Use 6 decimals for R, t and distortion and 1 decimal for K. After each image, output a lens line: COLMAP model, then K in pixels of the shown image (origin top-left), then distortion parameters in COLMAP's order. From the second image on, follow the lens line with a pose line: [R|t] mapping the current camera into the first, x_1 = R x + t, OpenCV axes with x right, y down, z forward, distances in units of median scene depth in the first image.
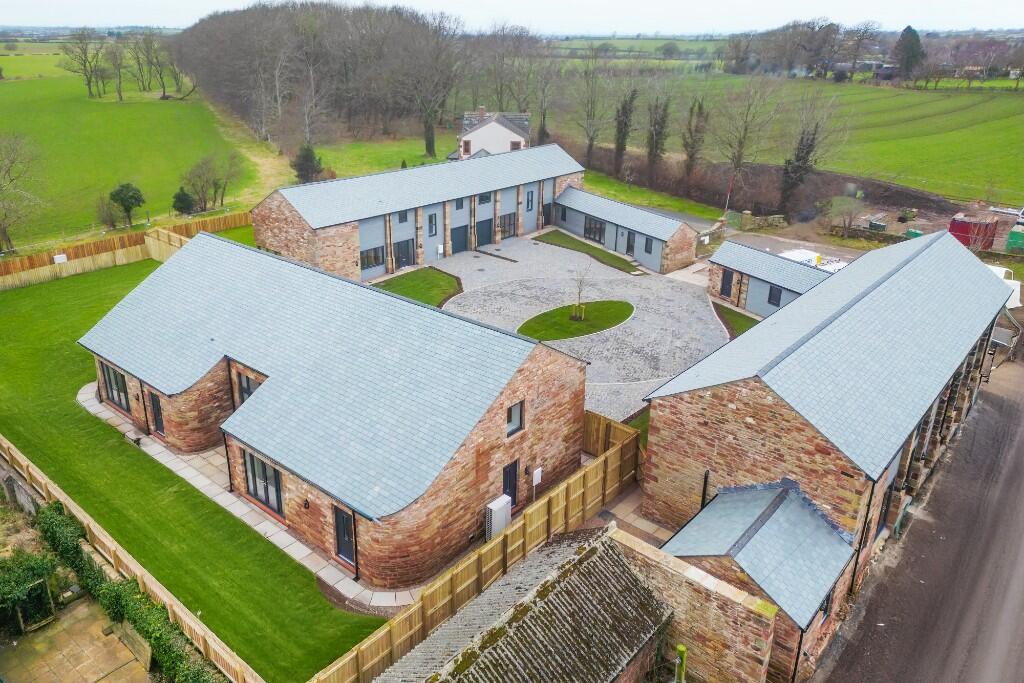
lens RADIAL K [[739.0, 0, 489.8], [0, 739.0, 314.6], [0, 0, 1]] dist [0.100453, -0.002344]
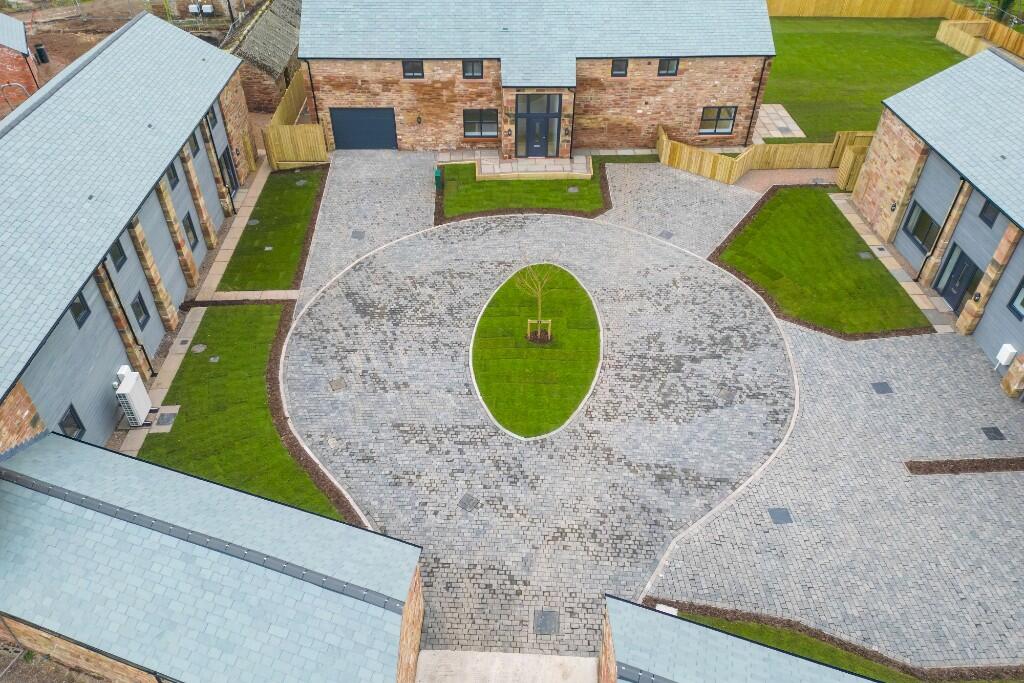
lens RADIAL K [[739.7, 0, 512.0], [0, 739.7, 341.5], [0, 0, 1]] dist [0.109926, -0.137146]
pose [[-0.728898, 0.424249, -0.537327, 0.365327], [-0.253432, 0.561893, 0.787432, -0.361901], [0.635987, 0.710134, -0.302044, 0.957374]]
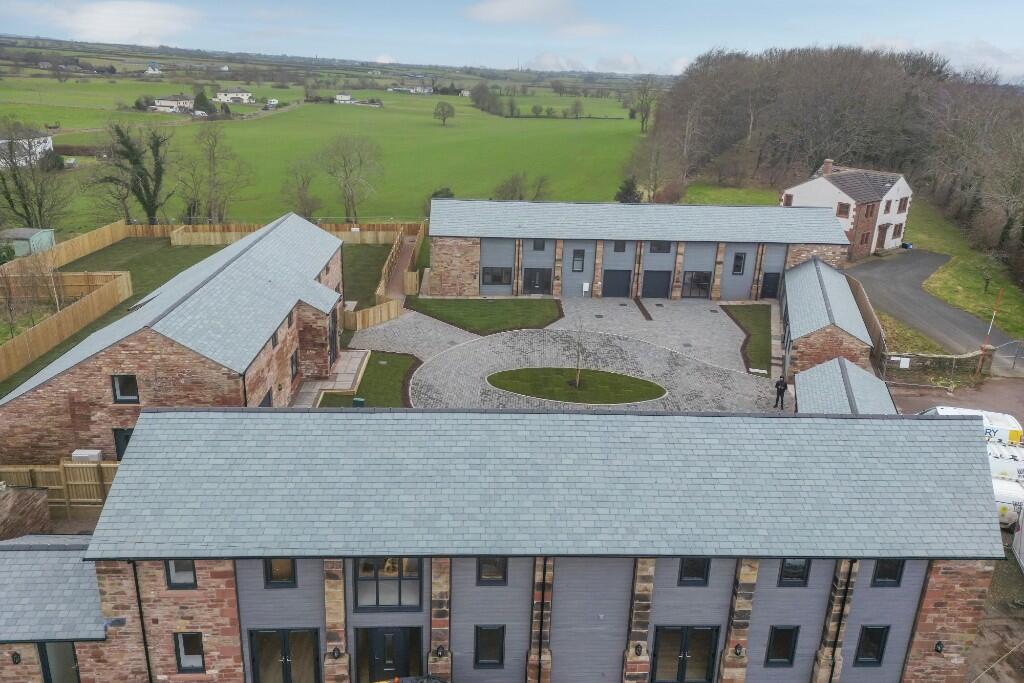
lens RADIAL K [[709.8, 0, 513.3], [0, 709.8, 302.8], [0, 0, 1]] dist [0.105640, -0.117557]
pose [[0.693139, 0.236795, -0.680798, 0.509991], [-0.281157, 0.958504, 0.047134, -0.086885], [0.663709, 0.158741, 0.730953, 0.263736]]
